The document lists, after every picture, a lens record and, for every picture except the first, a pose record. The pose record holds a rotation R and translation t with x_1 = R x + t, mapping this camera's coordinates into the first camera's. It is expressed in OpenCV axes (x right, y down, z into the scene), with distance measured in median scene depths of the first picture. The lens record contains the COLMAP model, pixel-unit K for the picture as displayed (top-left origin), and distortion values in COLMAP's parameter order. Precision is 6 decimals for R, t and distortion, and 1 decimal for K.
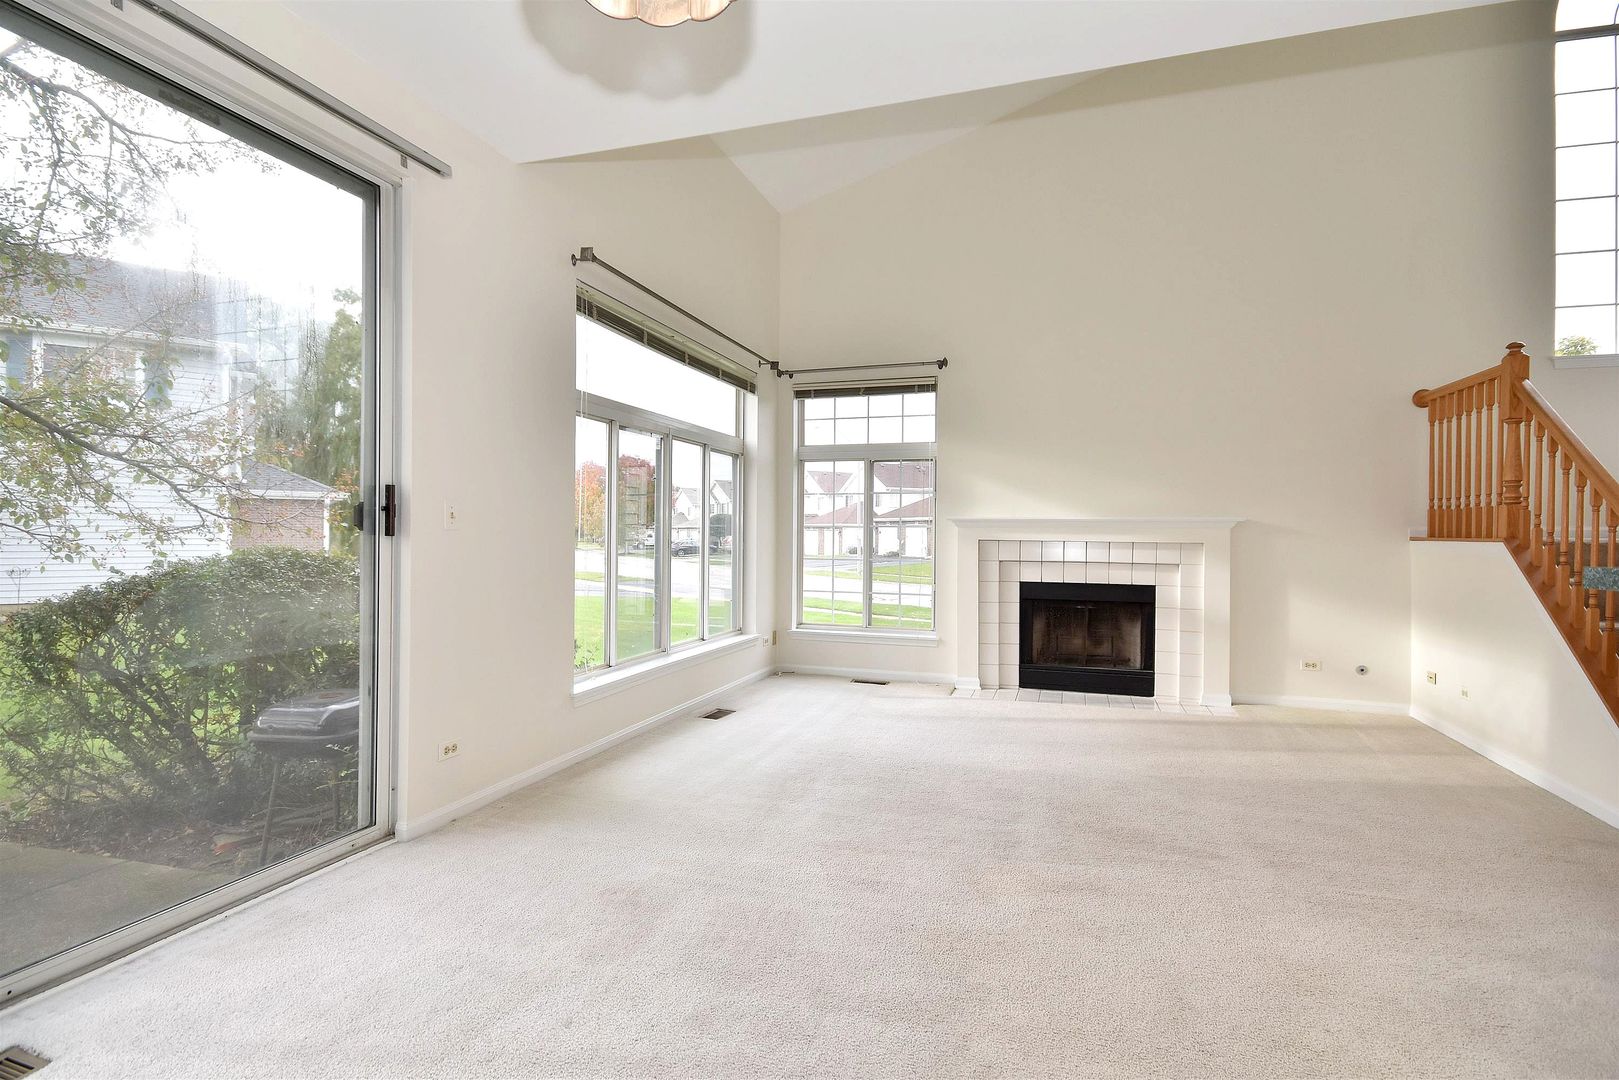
lens RADIAL K [[792.0, 0, 805.0], [0, 792.0, 536.4], [0, 0, 1]] dist [0.007485, 0.000827]
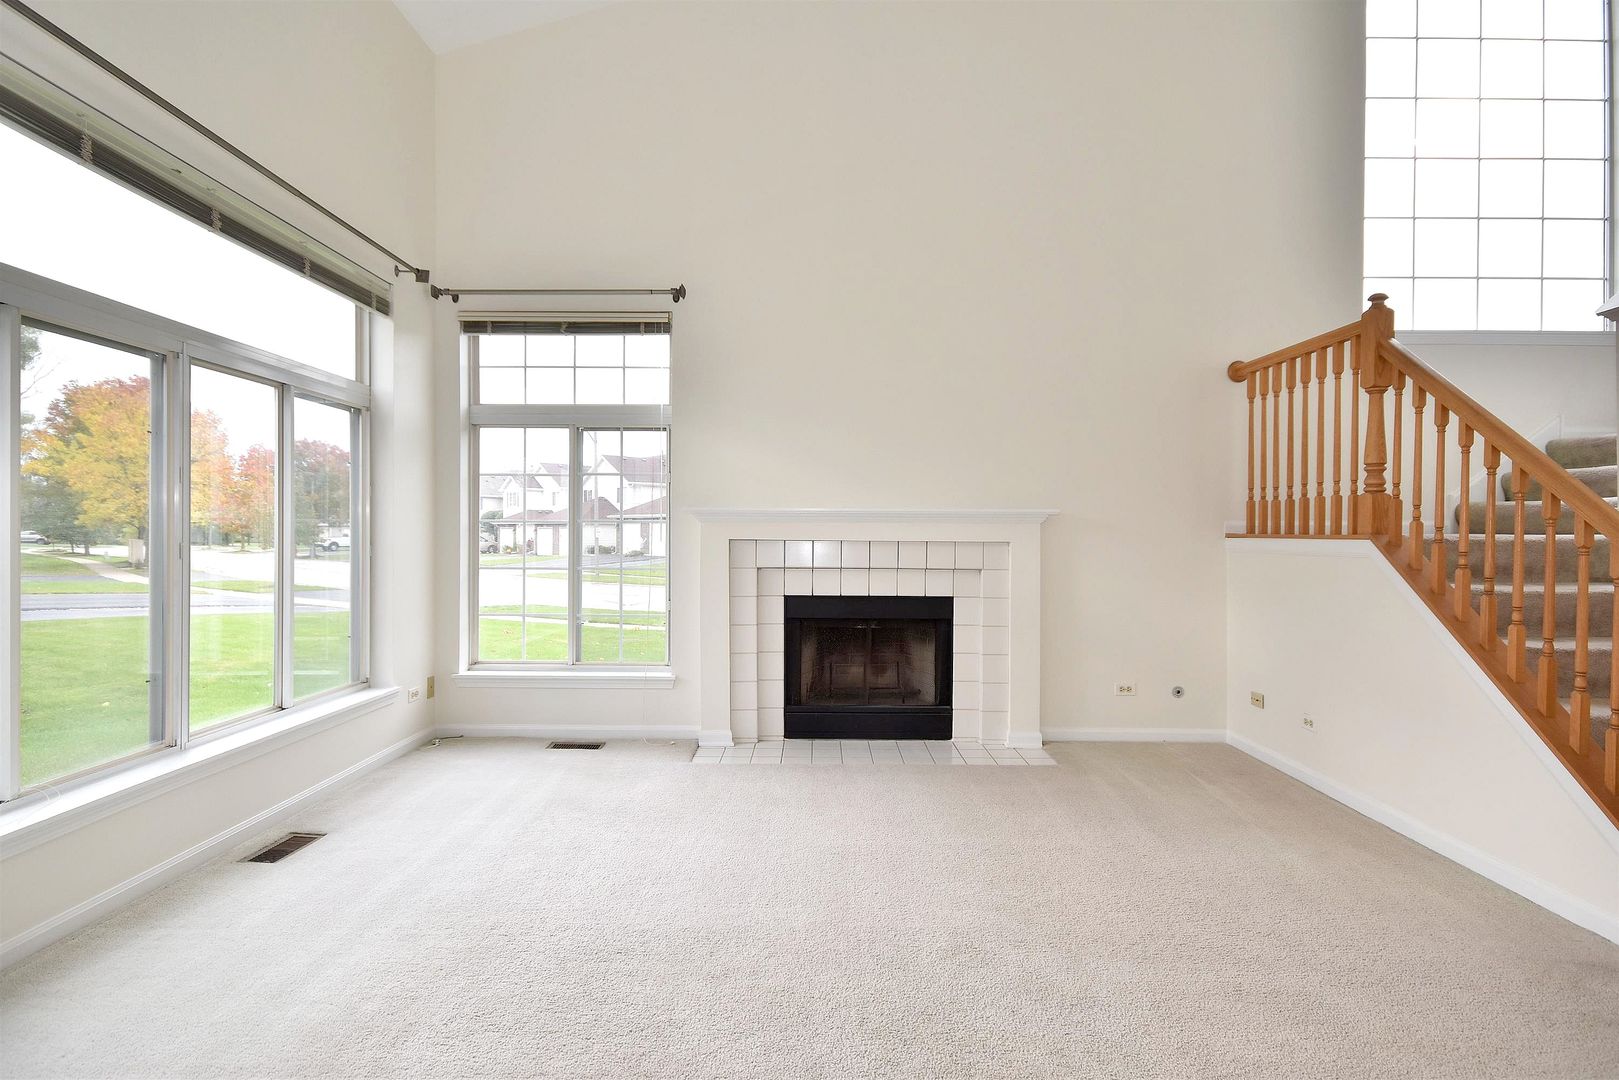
lens RADIAL K [[808.5, 0, 809.4], [0, 808.5, 537.5], [0, 0, 1]] dist [0.013642, -0.000750]
pose [[0.949567, -0.005354, 0.313519, 0.057576], [0.004139, 0.999981, 0.004542, -0.000661], [-0.313537, -0.003016, 0.949571, 0.279984]]
